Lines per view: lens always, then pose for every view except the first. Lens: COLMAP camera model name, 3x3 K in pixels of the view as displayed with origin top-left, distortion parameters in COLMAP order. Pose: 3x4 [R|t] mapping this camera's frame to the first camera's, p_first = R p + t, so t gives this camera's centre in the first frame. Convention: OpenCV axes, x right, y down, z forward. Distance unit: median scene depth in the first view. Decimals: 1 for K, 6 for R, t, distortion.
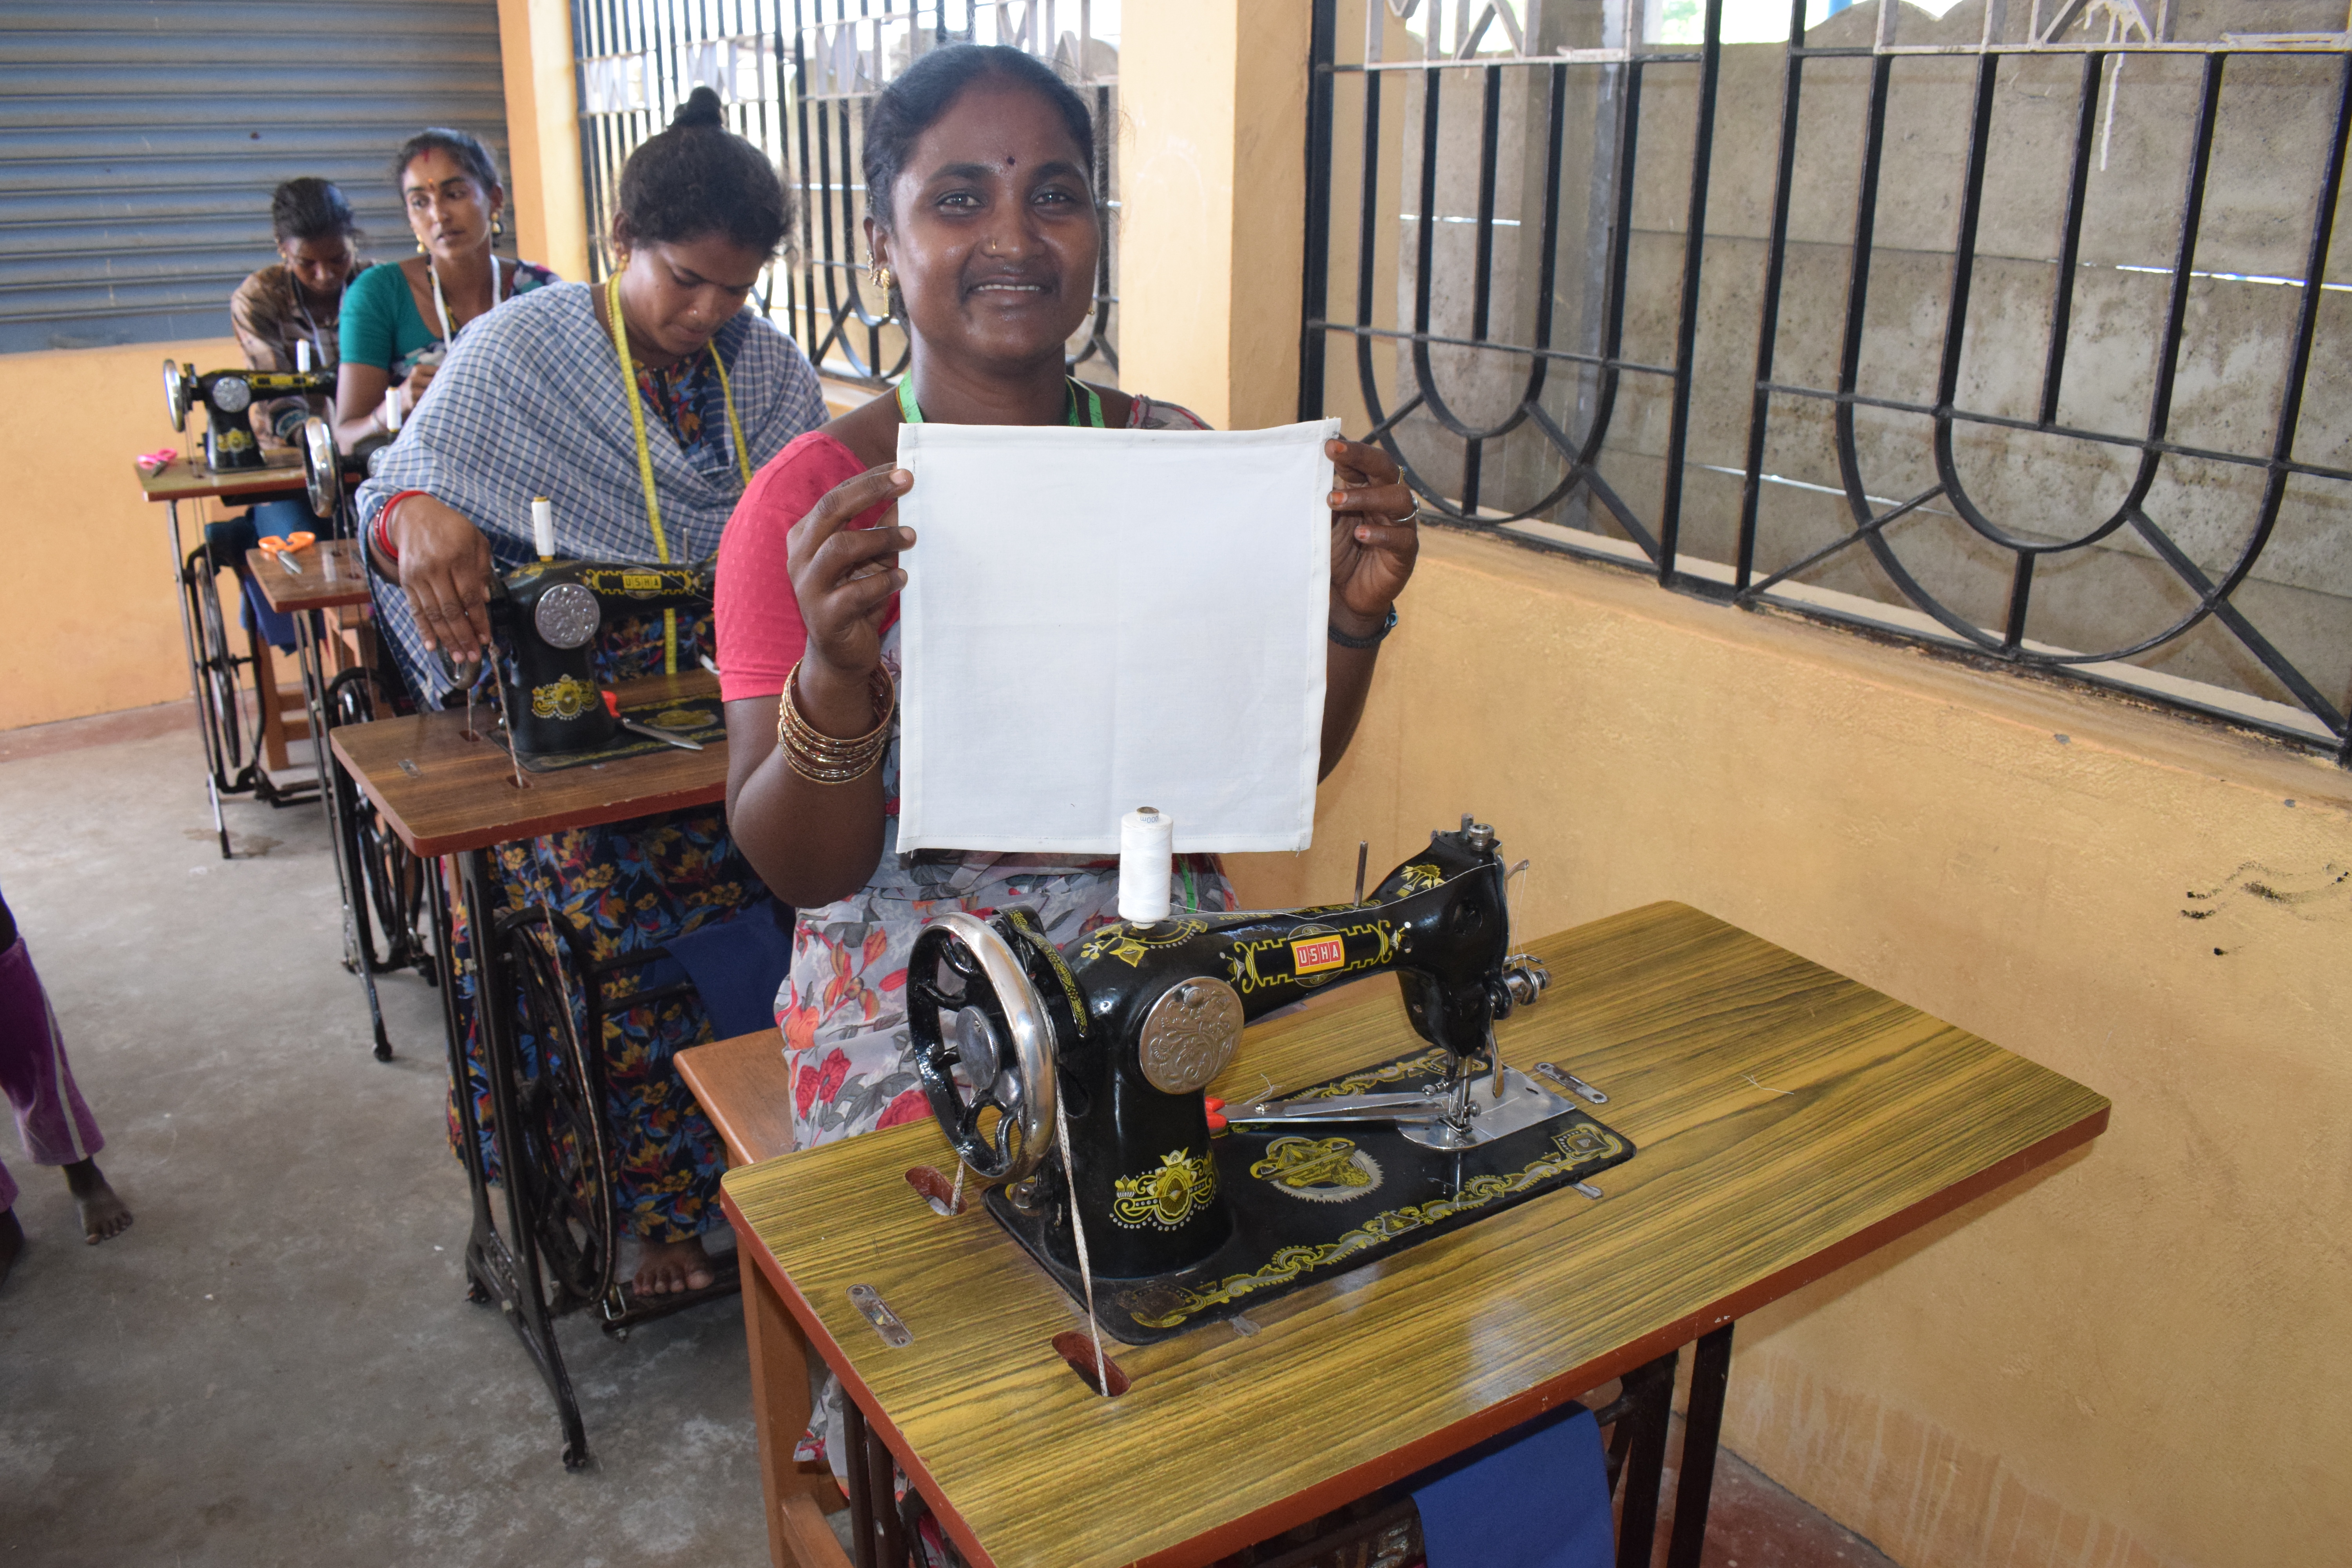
lens RADIAL K [[1800.4, 0, 1173.1], [0, 1800.4, 811.0], [0, 0, 1]] dist [-0.096795, 0.013933]
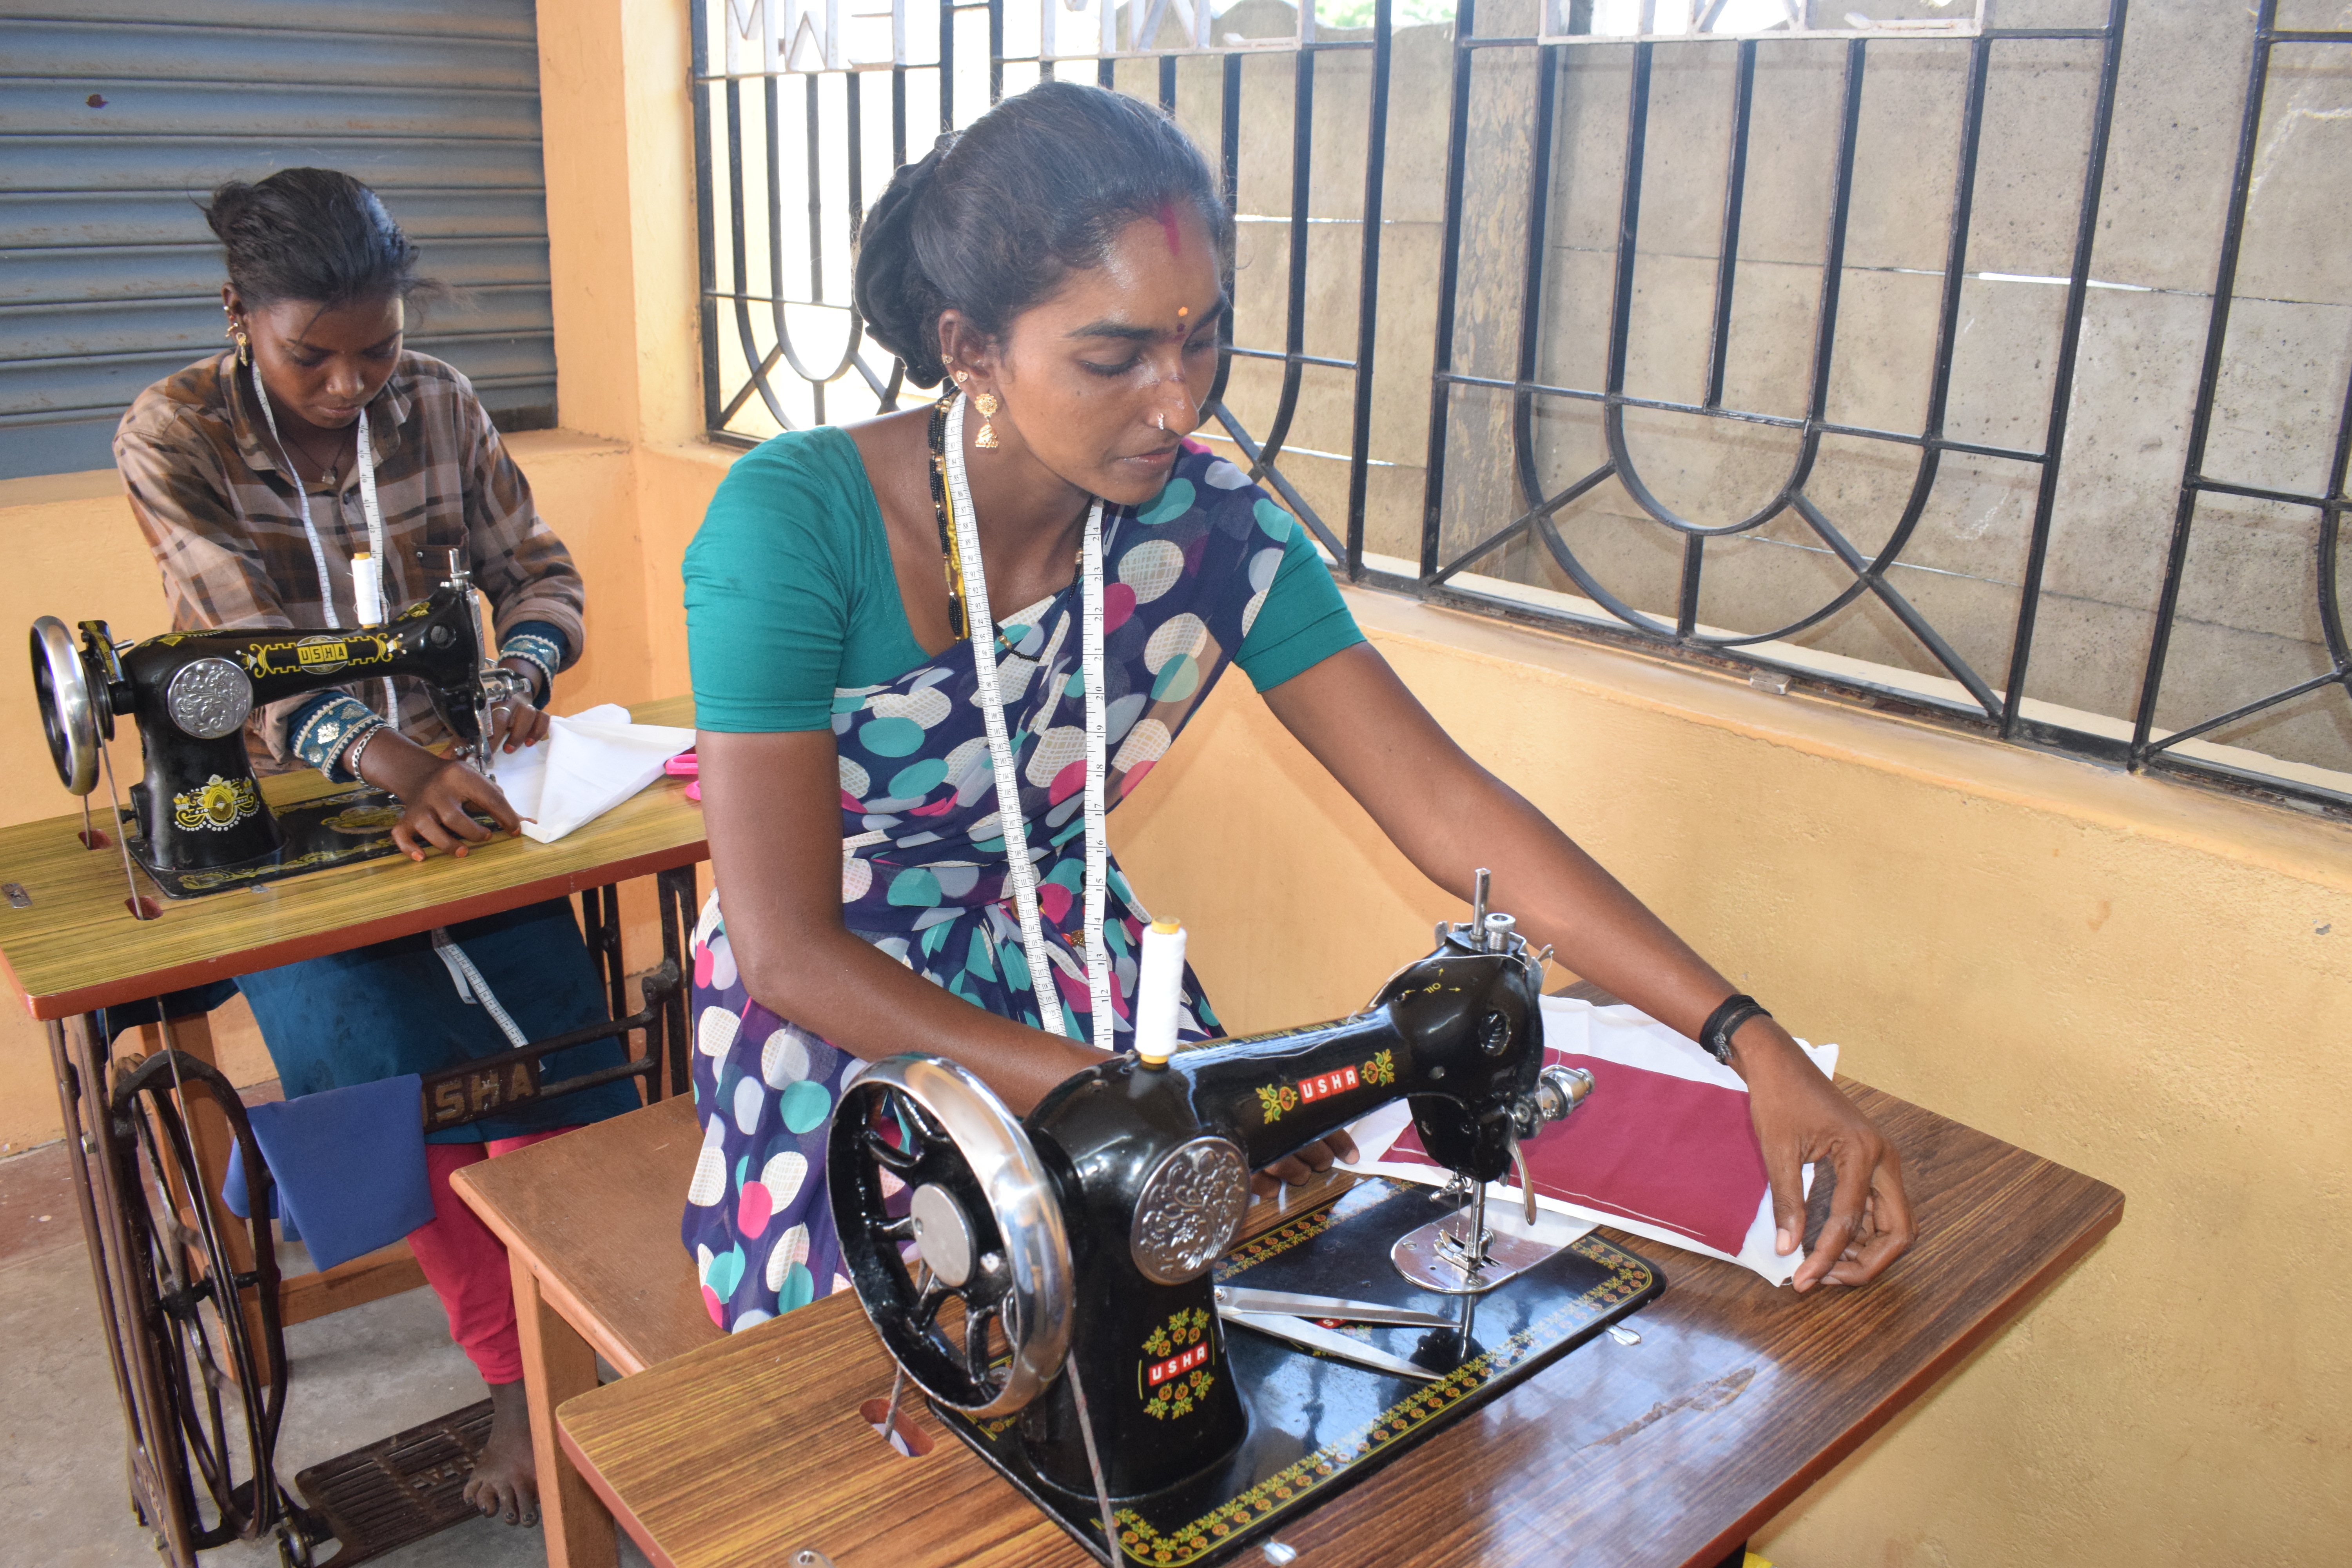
lens RADIAL K [[1838.5, 0, 1099.6], [0, 1838.5, 788.9], [0, 0, 1]] dist [-0.123158, 0.001516]
pose [[0.981715, -0.051603, 0.183227, -0.135484], [0.052901, 0.998597, -0.002200, -0.067885], [-0.182856, 0.011852, 0.983068, 0.177490]]
